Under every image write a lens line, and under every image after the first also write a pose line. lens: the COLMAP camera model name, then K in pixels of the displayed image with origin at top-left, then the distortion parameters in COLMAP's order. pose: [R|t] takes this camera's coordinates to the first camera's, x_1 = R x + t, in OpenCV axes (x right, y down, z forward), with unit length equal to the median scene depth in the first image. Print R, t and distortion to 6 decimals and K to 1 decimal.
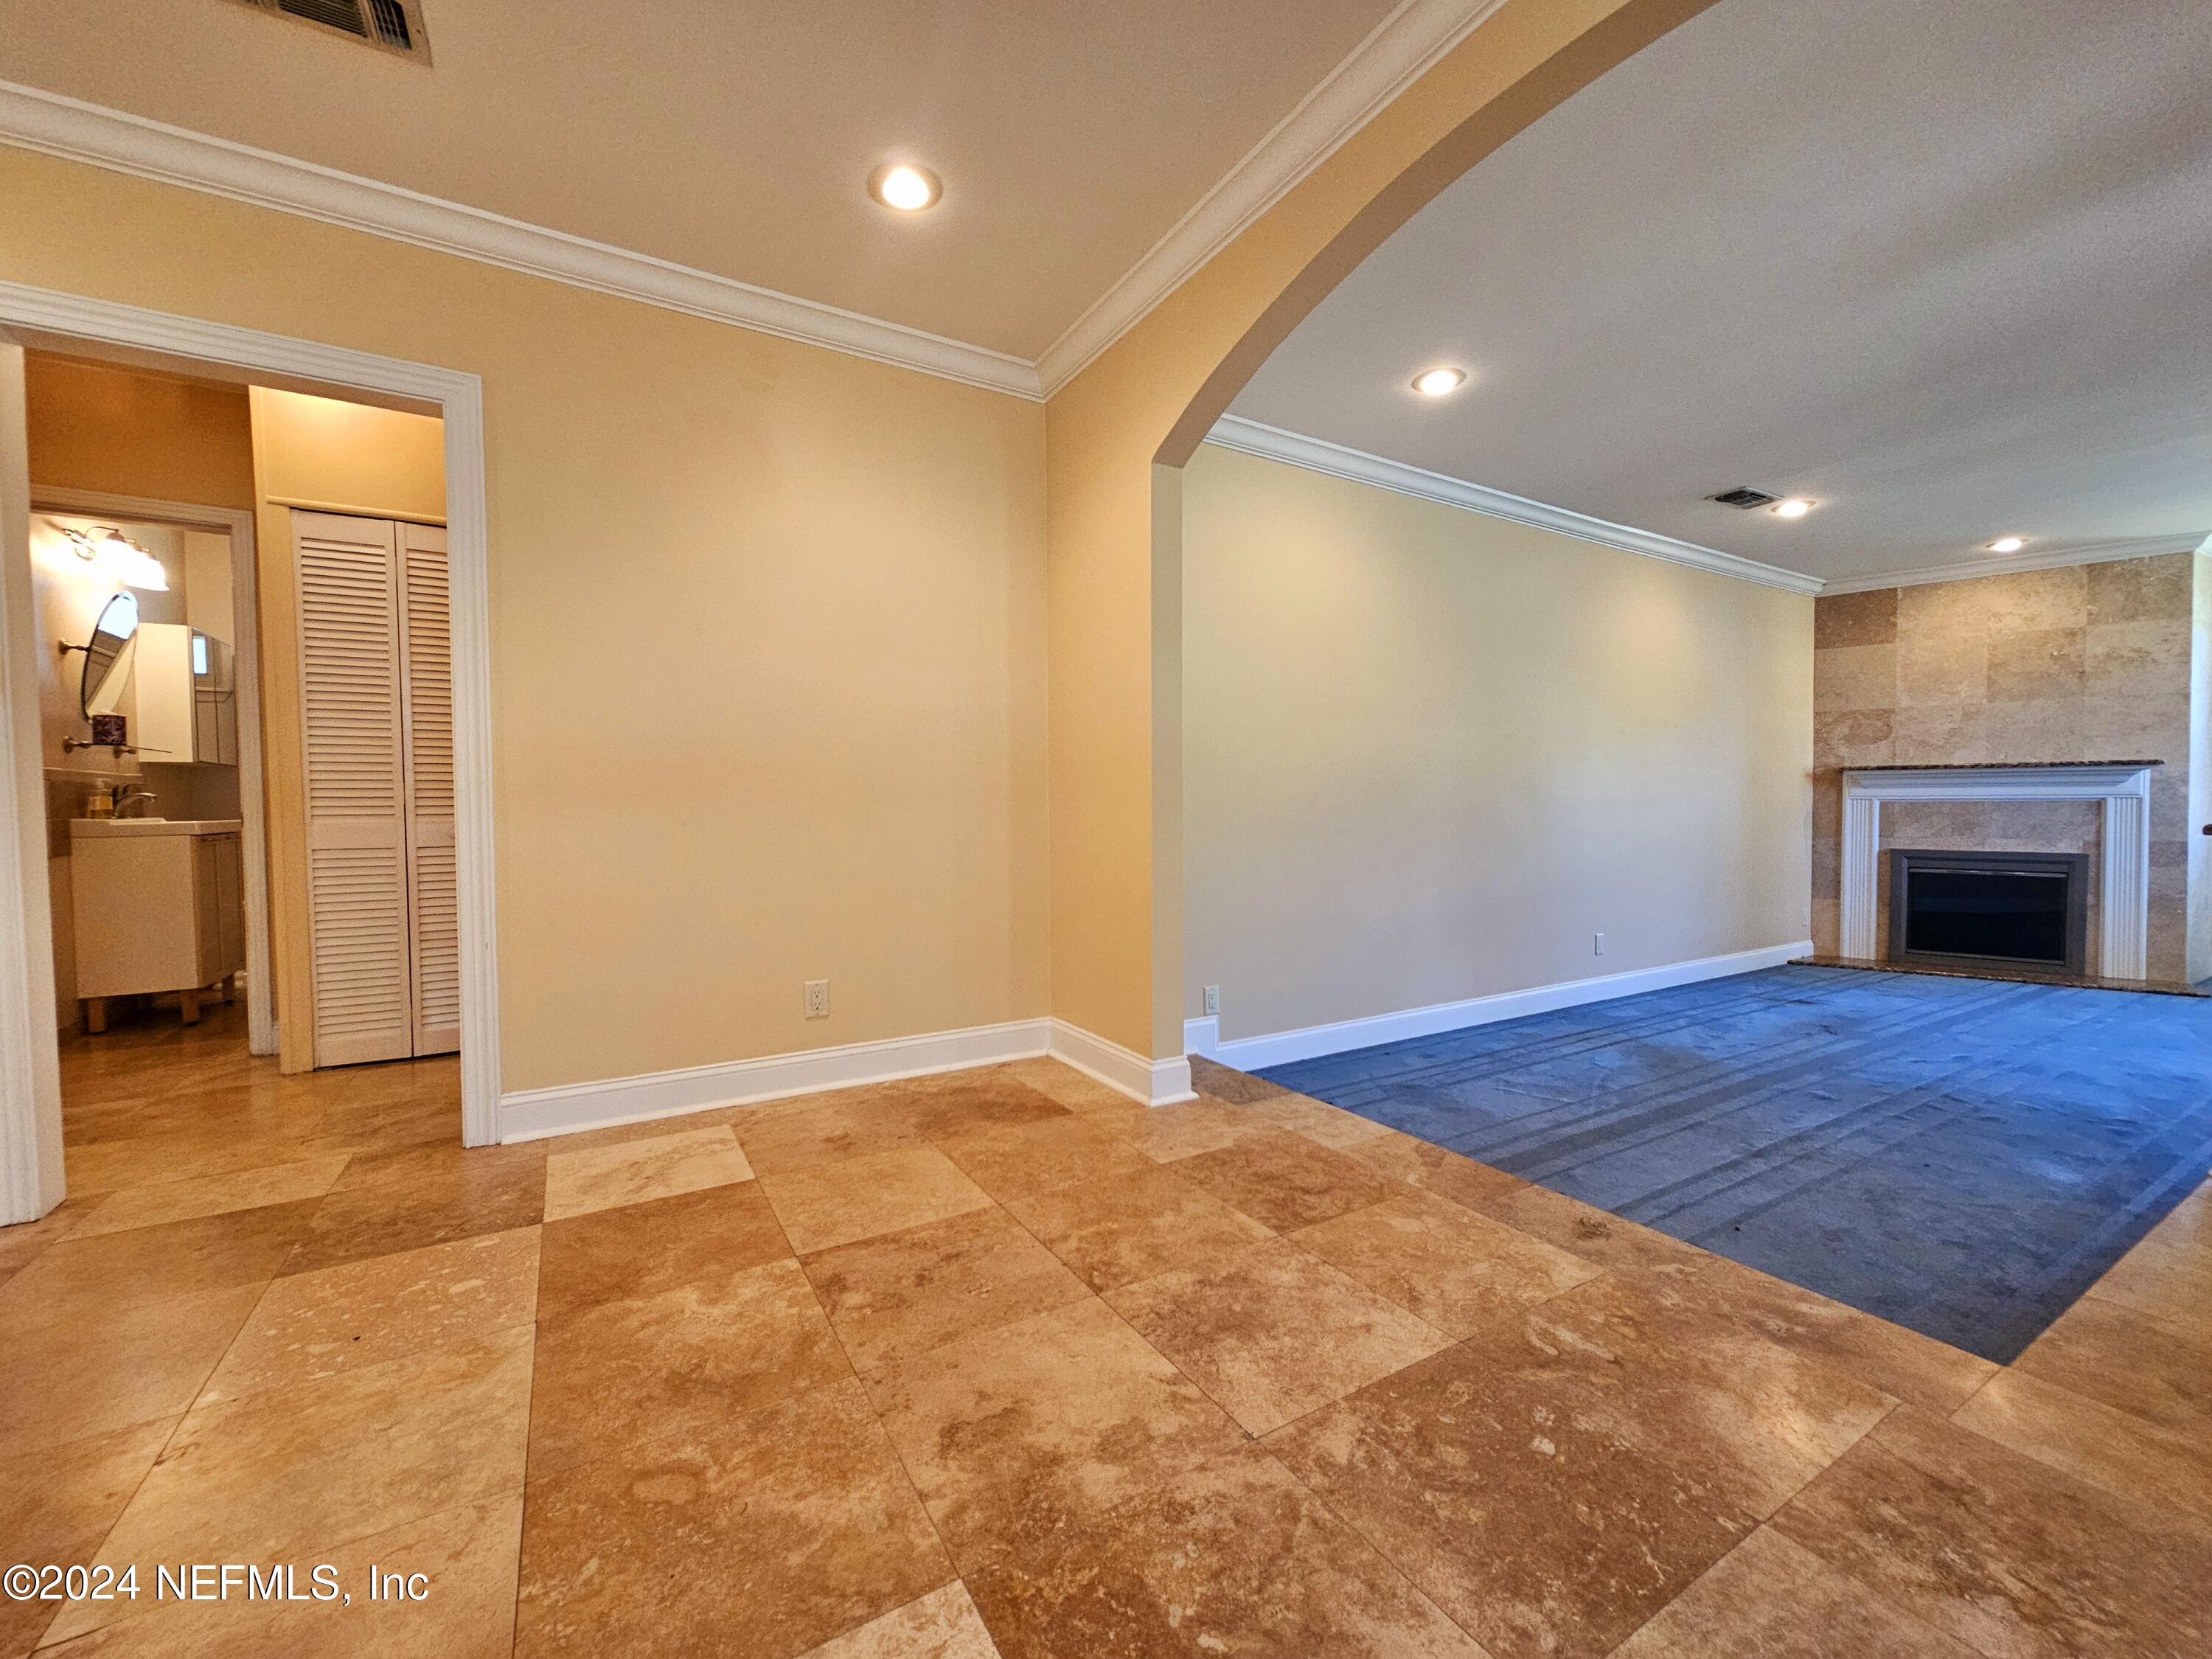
lens RADIAL K [[898.1, 0, 1102.5], [0, 898.1, 832.0], [0, 0, 1]] dist [-0.000892, 0.000206]
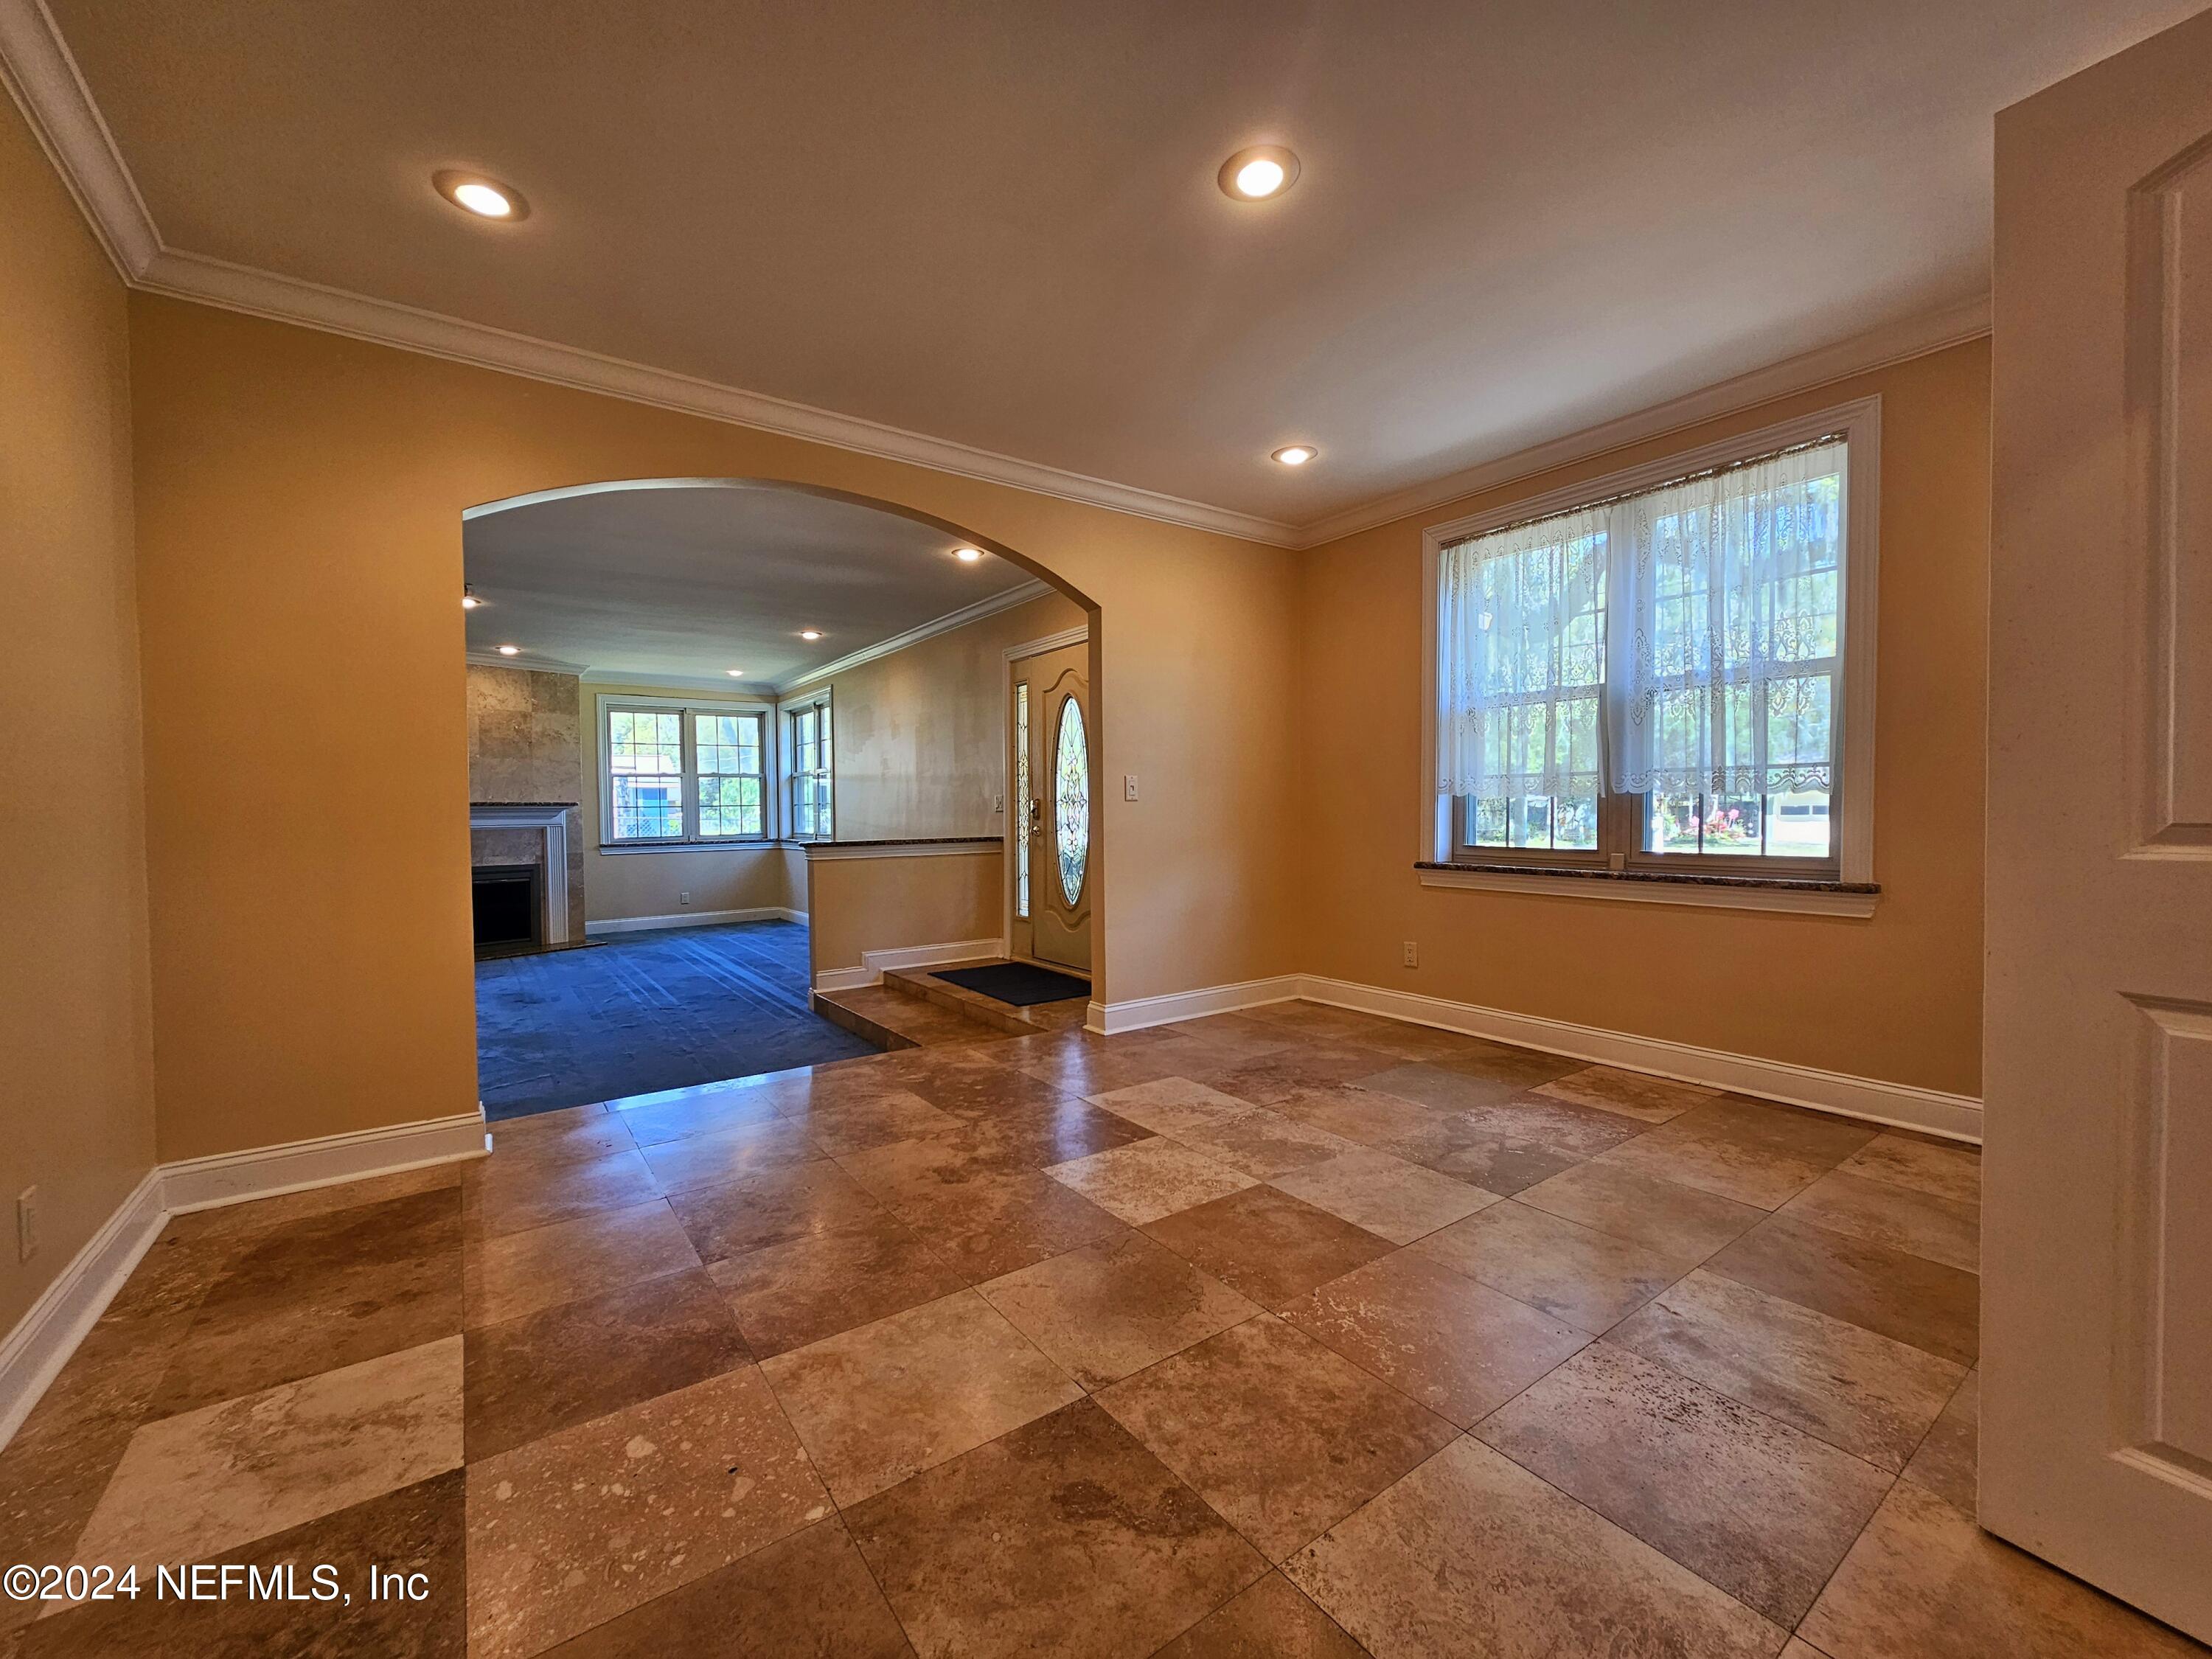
lens RADIAL K [[898.1, 0, 1105.9], [0, 898.1, 825.4], [0, 0, 1]] dist [-0.000892, 0.000206]
pose [[-0.085838, -0.010636, 0.996252, -0.473398], [0.040563, 0.999077, 0.014161, -0.022633], [-0.995483, 0.041626, -0.085327, 0.181549]]
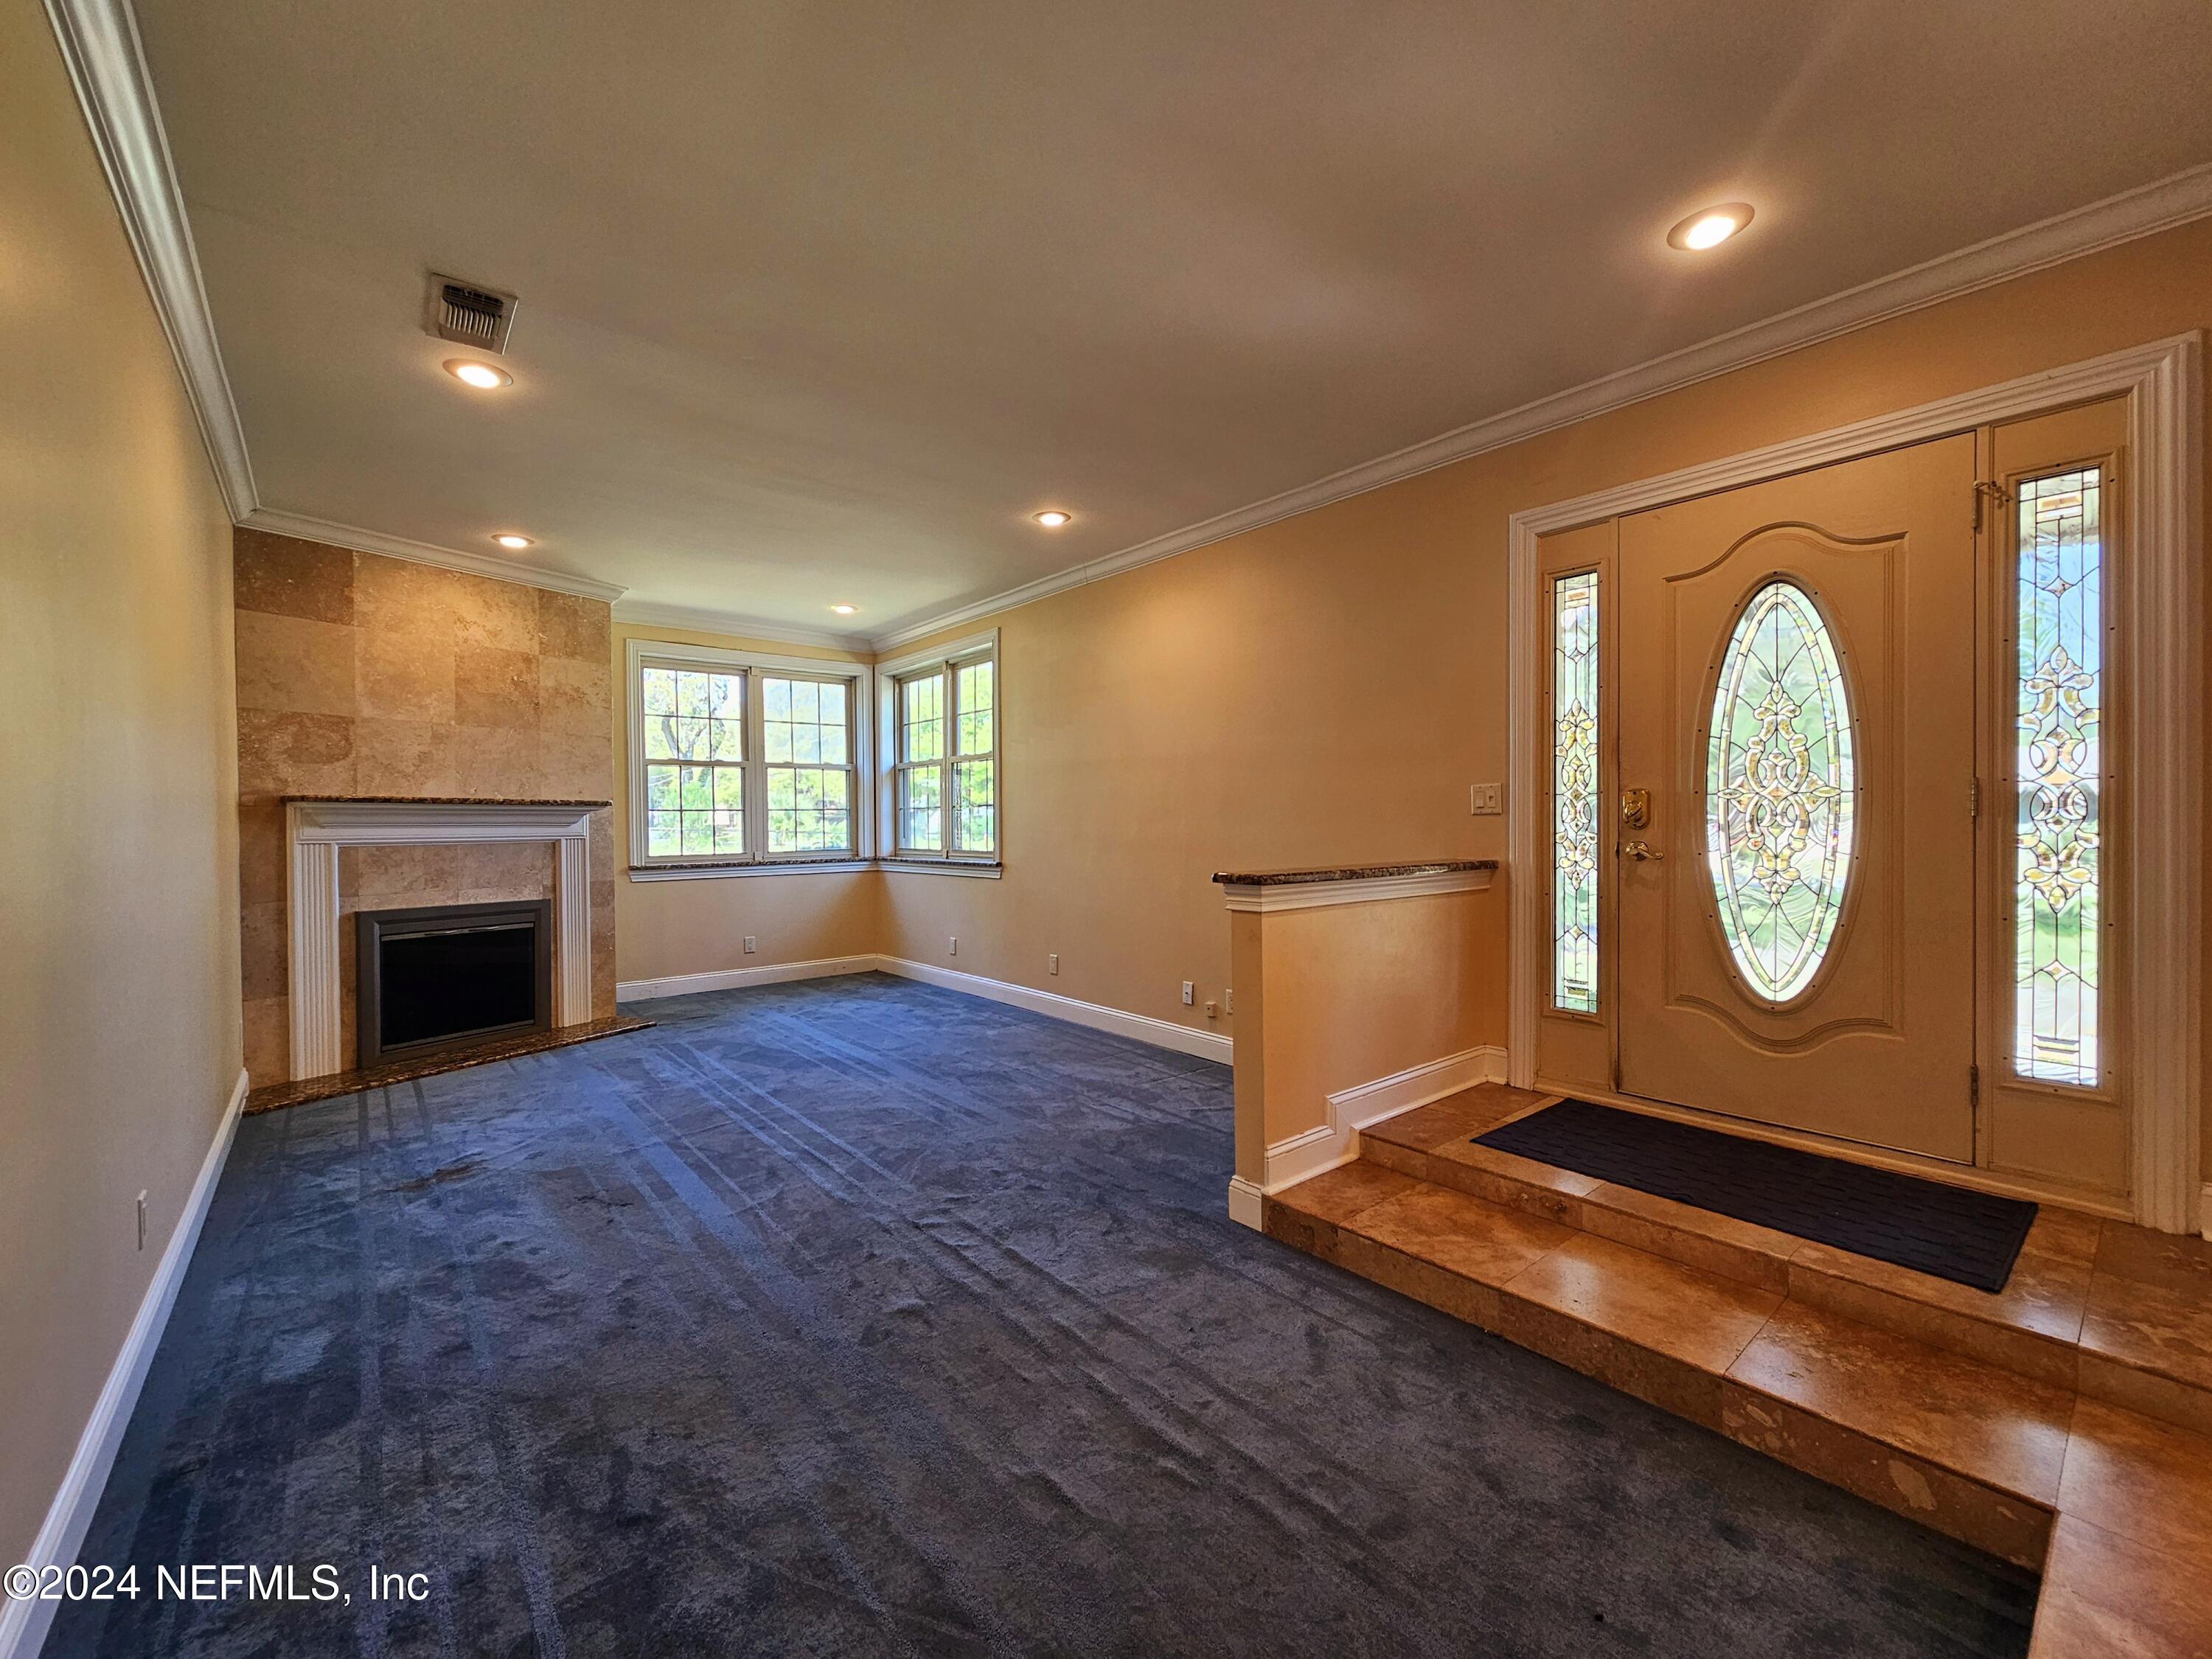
lens RADIAL K [[898.1, 0, 1101.6], [0, 898.1, 829.8], [0, 0, 1]] dist [-0.000892, 0.000206]
pose [[-0.154450, -0.001892, 0.987999, 0.084605], [0.037491, 0.999267, 0.007775, -0.033059], [-0.987289, 0.038242, -0.154266, 0.568834]]
